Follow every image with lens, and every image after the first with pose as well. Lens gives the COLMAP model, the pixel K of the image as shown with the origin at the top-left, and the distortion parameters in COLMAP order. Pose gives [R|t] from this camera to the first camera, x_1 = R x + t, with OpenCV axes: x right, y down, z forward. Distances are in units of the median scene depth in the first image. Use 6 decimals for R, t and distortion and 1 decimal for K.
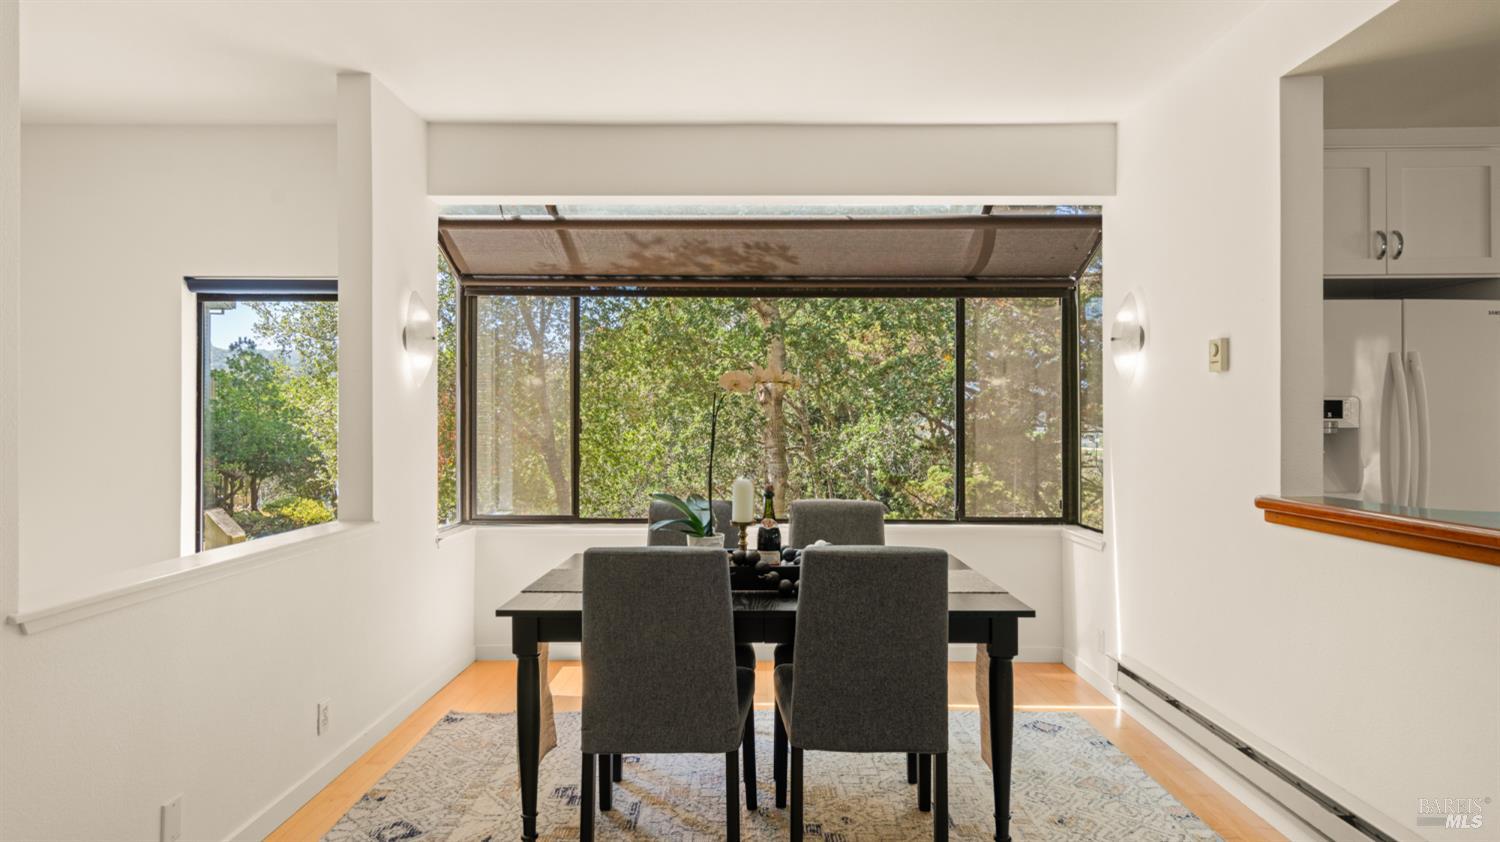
lens RADIAL K [[782.0, 0, 750.0], [0, 782.0, 417.1], [0, 0, 1]] dist [0.005324, 0.001843]
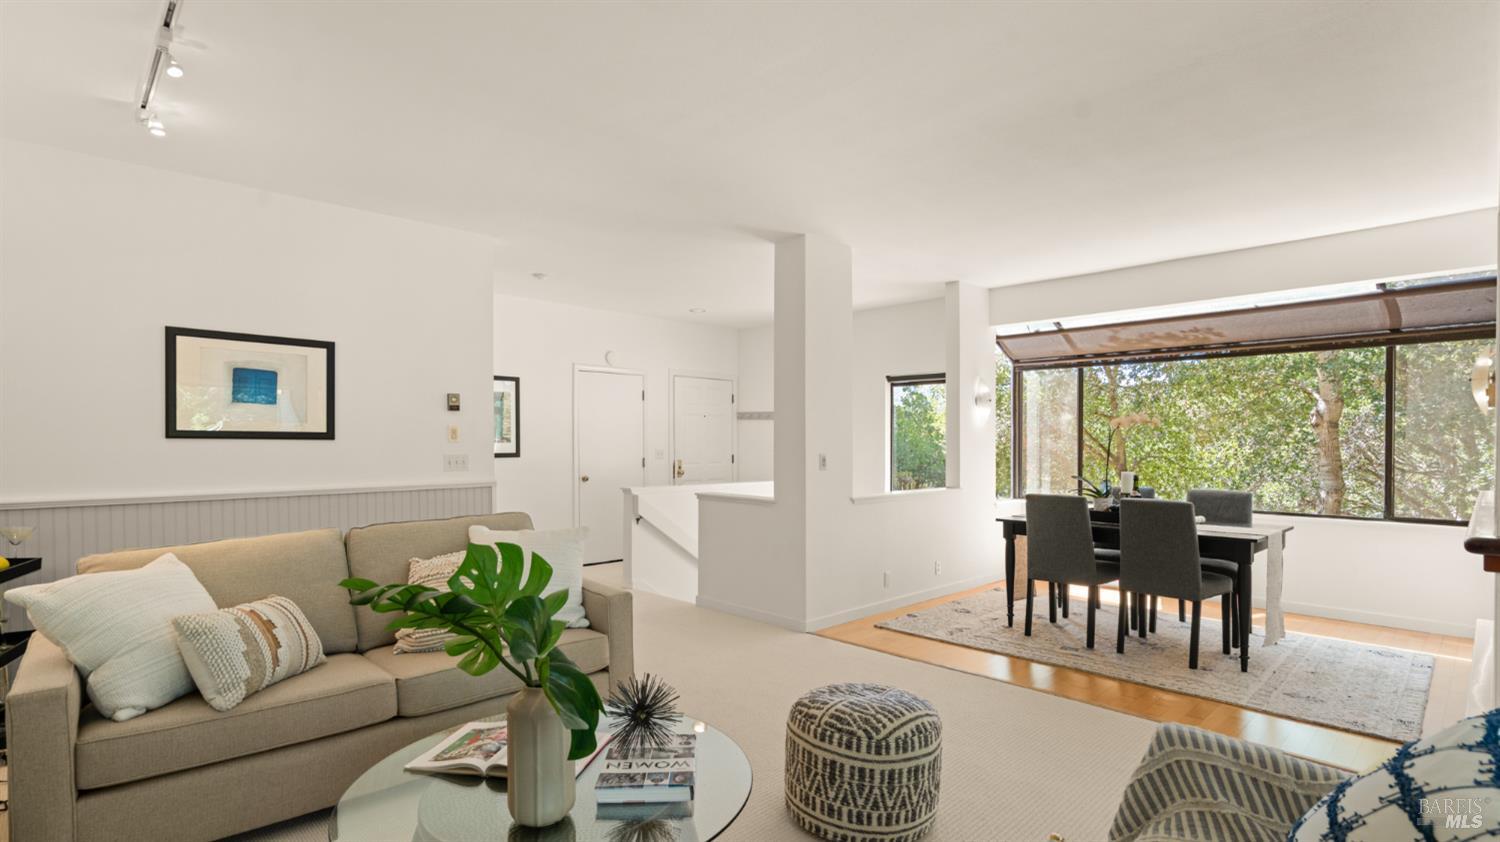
lens RADIAL K [[720.7, 0, 740.6], [0, 720.7, 444.8], [0, 0, 1]] dist [-0.000172, -0.001842]
pose [[0.691702, 0.002196, -0.722180, 0.433746], [0.004160, 0.999967, 0.007025, -0.003764], [0.722171, -0.007863, 0.691670, -0.658751]]
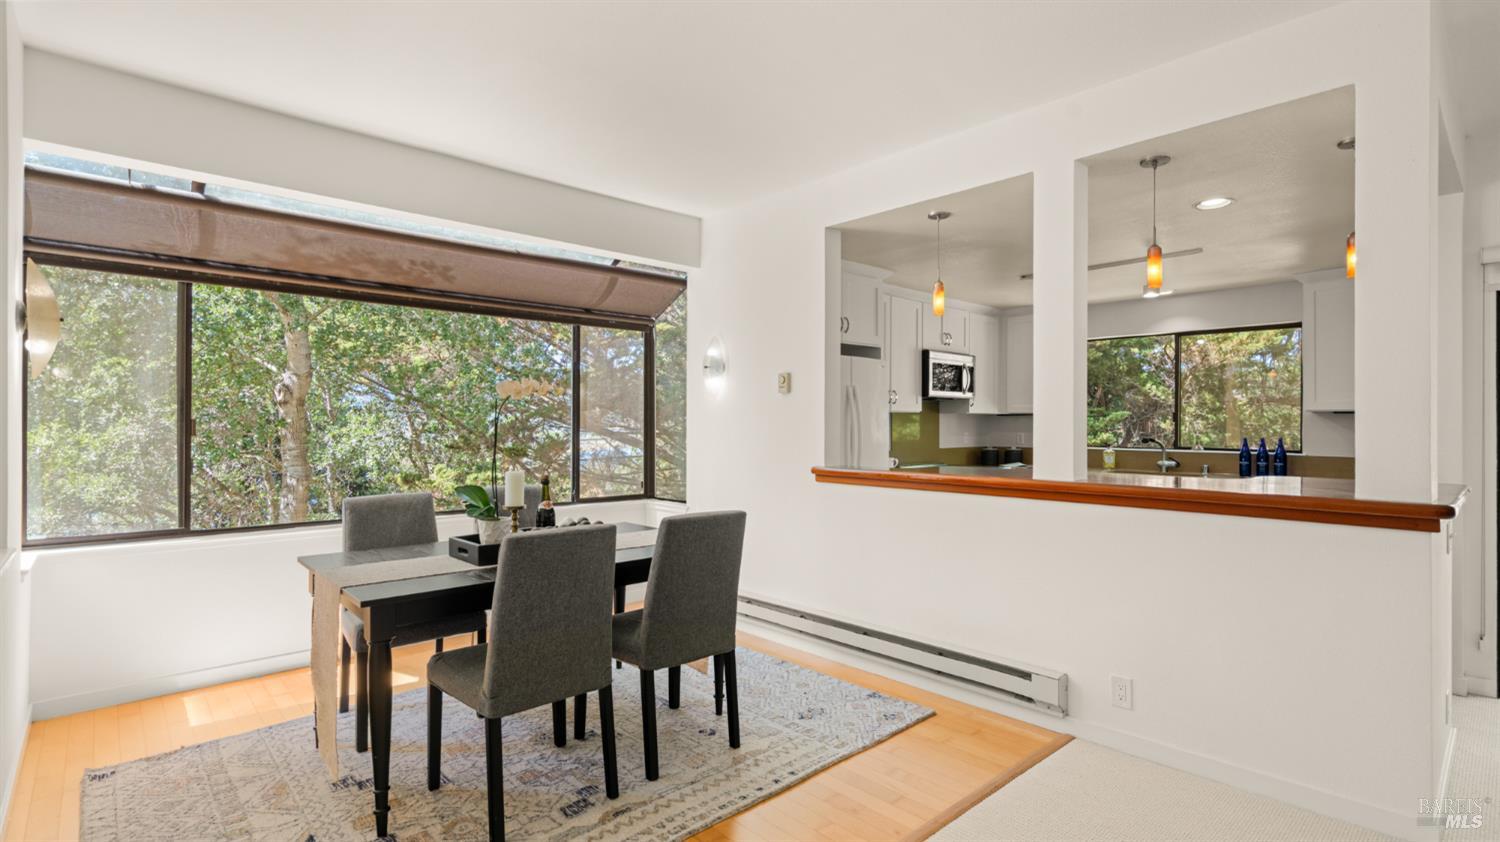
lens RADIAL K [[700.9, 0, 745.3], [0, 700.9, 428.4], [0, 0, 1]] dist [-0.011667, 0.002358]
pose [[0.732393, -0.004229, 0.680870, -0.338637], [-0.004421, 0.999930, 0.010966, 0.000697], [-0.680868, -0.011041, 0.732323, -0.014692]]
